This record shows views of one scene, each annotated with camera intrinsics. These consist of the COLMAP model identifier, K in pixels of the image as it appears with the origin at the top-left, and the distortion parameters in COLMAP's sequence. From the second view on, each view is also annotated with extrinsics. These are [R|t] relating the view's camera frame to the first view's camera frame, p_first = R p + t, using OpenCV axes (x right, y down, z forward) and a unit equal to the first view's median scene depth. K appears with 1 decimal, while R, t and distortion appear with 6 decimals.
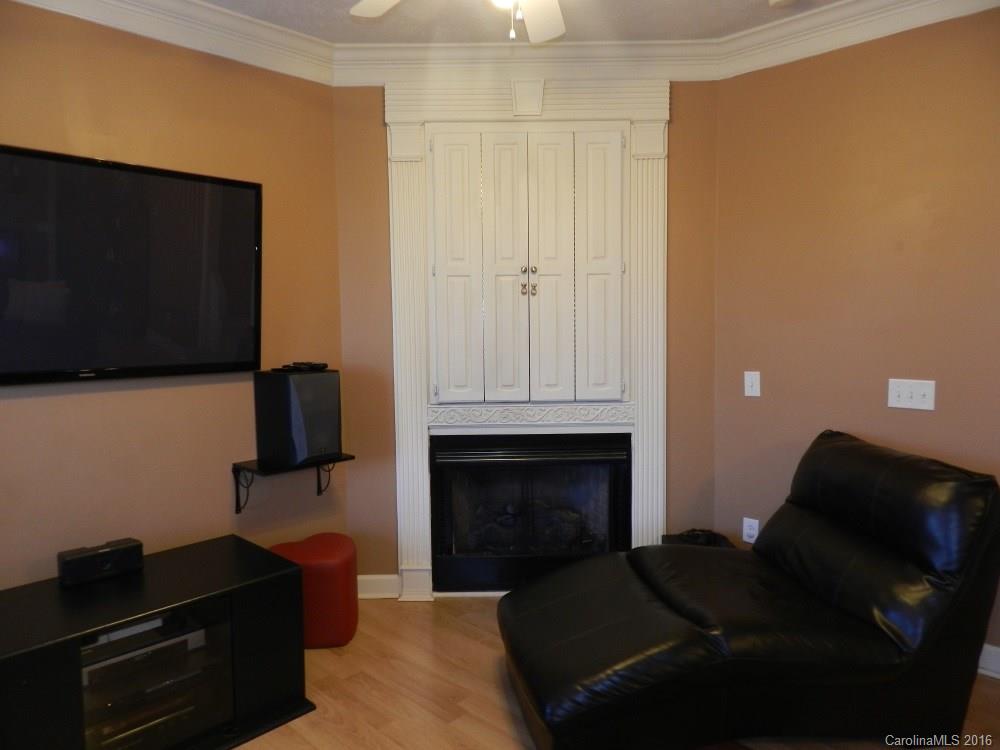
lens RADIAL K [[681.4, 0, 500.6], [0, 681.4, 370.6], [0, 0, 1]] dist [0.002327, -0.000705]
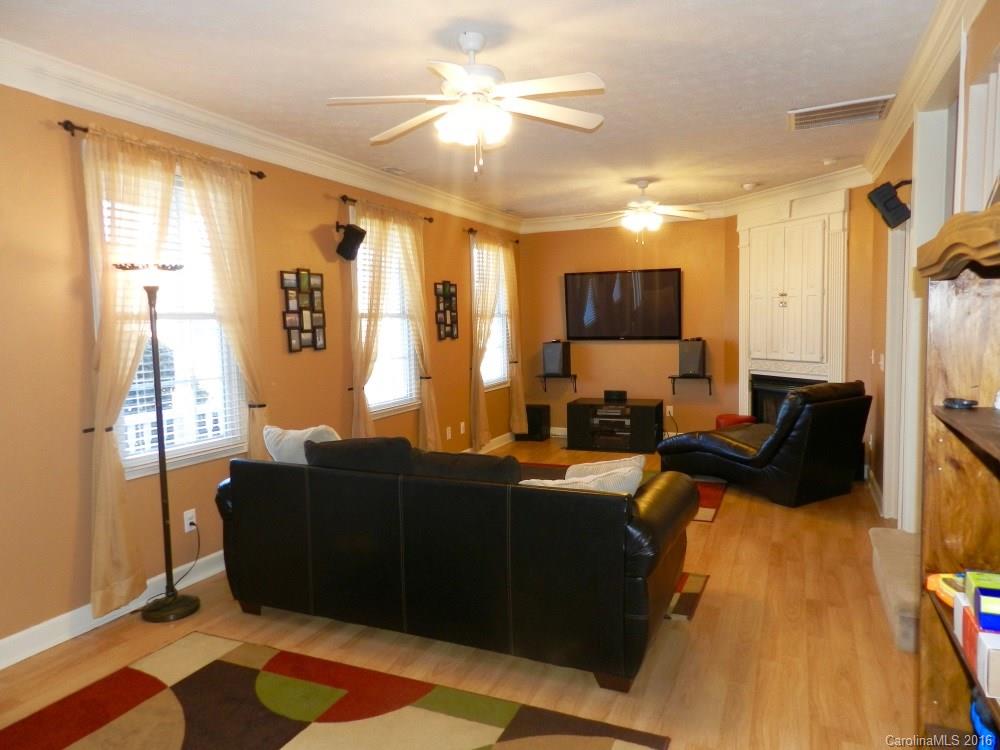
lens RADIAL K [[681.4, 0, 500.6], [0, 681.4, 370.6], [0, 0, 1]] dist [0.002327, -0.000705]
pose [[0.351936, 0.070612, -0.933357, 1.646139], [-0.053580, 0.997035, 0.055226, 0.009826], [0.934489, 0.030573, 0.354676, -0.492034]]
